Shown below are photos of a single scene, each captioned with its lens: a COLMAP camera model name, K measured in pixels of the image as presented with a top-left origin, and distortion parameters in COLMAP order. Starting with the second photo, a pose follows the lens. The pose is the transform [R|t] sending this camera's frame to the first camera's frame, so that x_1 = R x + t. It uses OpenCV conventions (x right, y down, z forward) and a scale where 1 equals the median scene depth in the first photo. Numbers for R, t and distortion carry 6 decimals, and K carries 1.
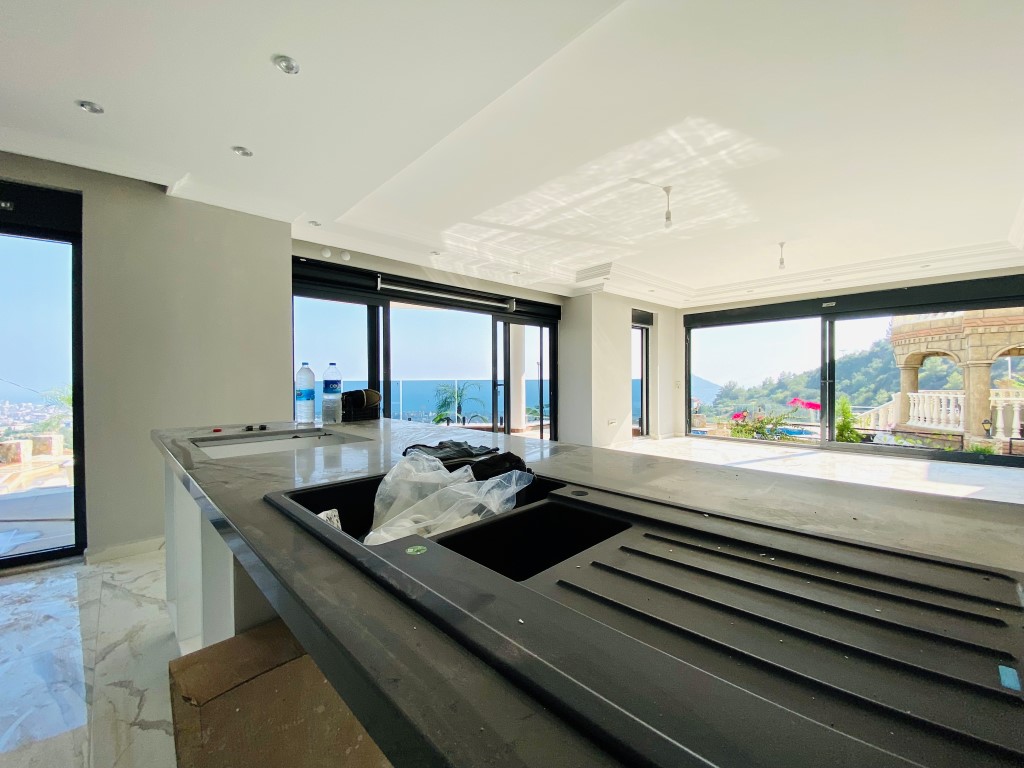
lens RADIAL K [[407.4, 0, 510.5], [0, 407.4, 380.7], [0, 0, 1]] dist [0.048107, -0.042484]
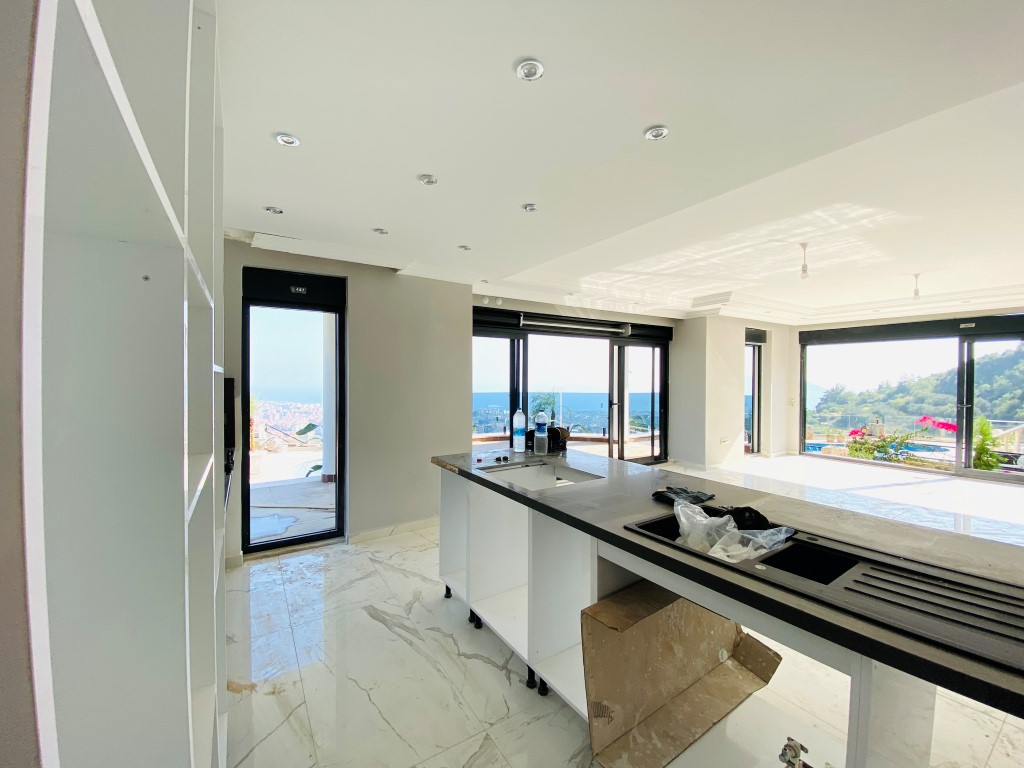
lens RADIAL K [[409.4, 0, 503.6], [0, 409.4, 380.4], [0, 0, 1]] dist [0.001654, -0.012339]
pose [[0.980801, 0.011393, -0.194678, -0.107538], [-0.010875, 0.999934, 0.003728, -0.053016], [0.194708, -0.001540, 0.980860, -0.128818]]
